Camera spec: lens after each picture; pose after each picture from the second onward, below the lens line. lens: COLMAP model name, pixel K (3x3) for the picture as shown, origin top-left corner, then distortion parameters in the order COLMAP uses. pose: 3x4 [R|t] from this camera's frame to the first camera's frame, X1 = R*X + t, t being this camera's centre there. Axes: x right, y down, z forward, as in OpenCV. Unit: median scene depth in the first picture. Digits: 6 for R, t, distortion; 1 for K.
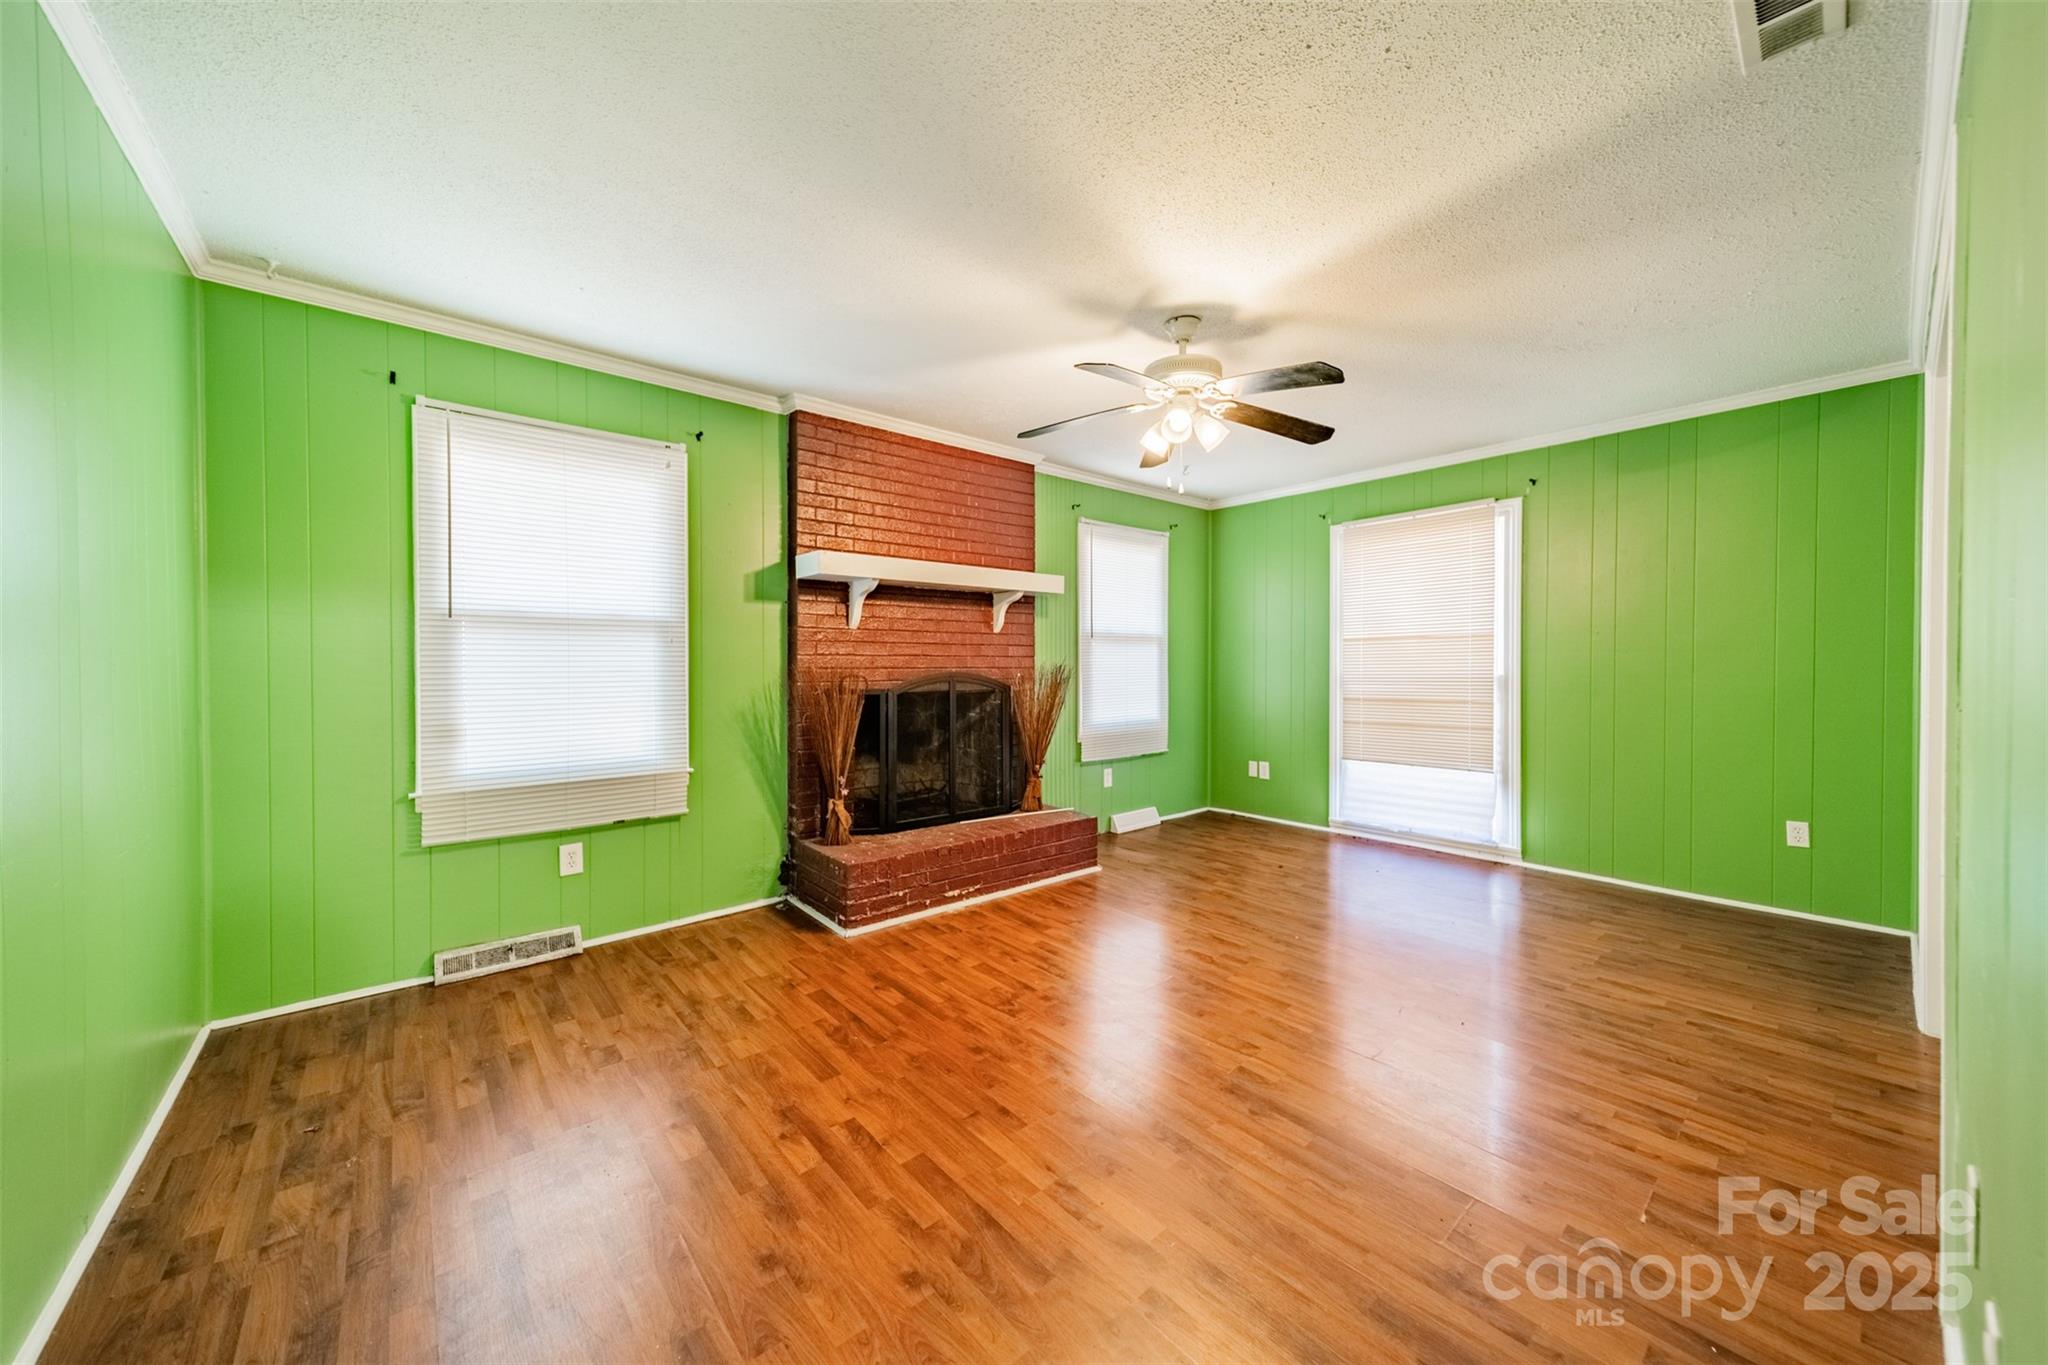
lens RADIAL K [[731.3, 0, 1034.2], [0, 731.3, 670.4], [0, 0, 1]] dist [0.000239, 0.000140]
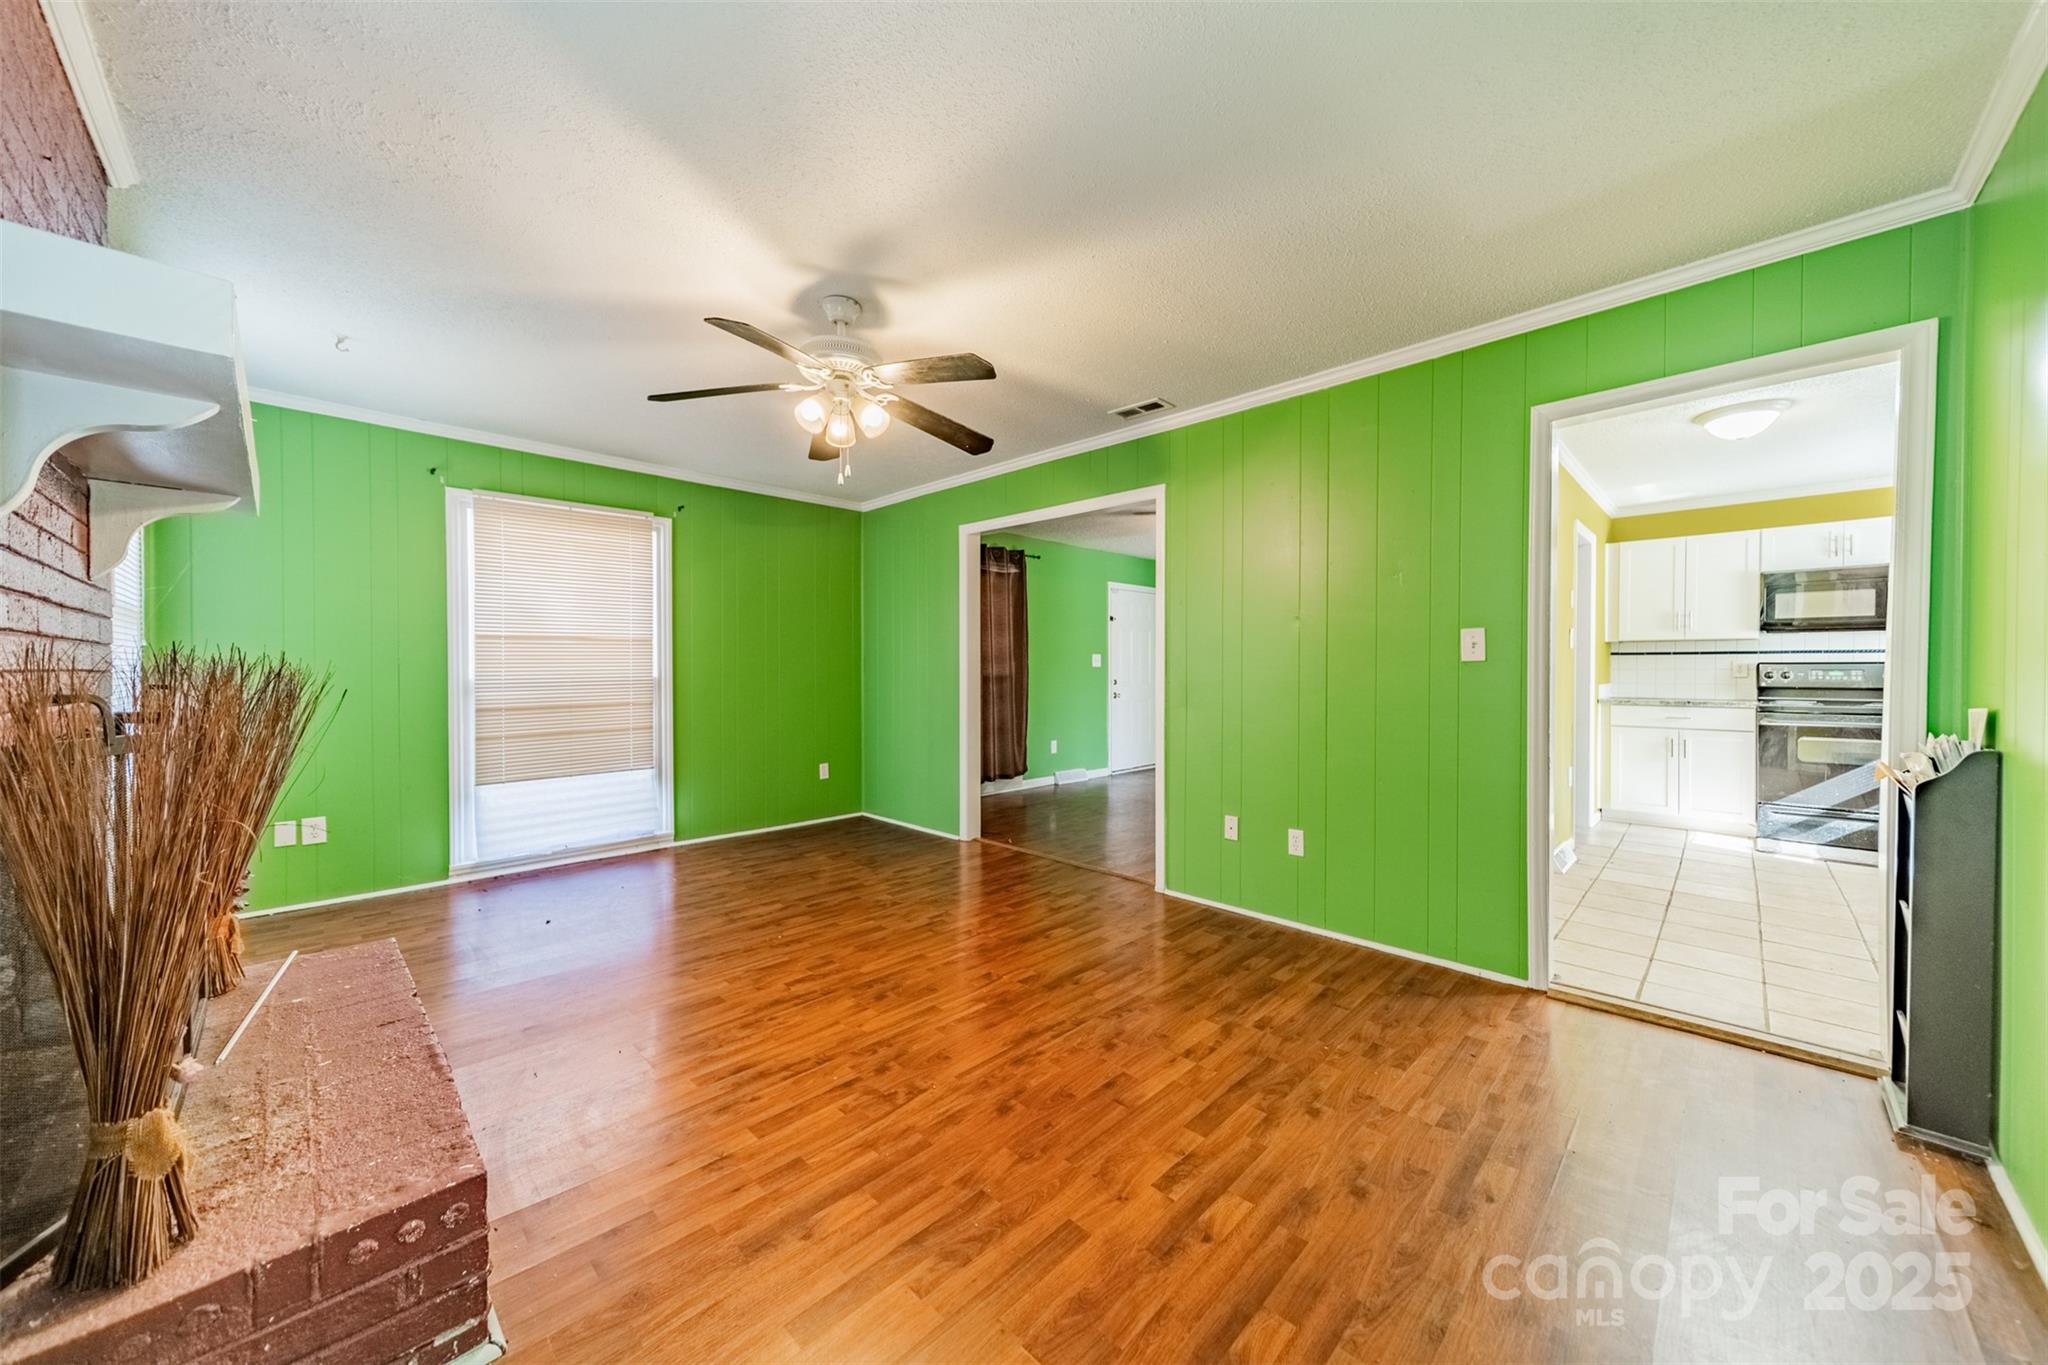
lens RADIAL K [[723.2, 0, 1029.1], [0, 723.2, 675.3], [0, 0, 1]] dist [-0.000216, 0.000042]
pose [[-0.083927, -0.007376, 0.996445, -0.731943], [0.009334, 0.999923, 0.008188, -0.000216], [-0.996428, 0.009988, -0.083851, 0.818179]]
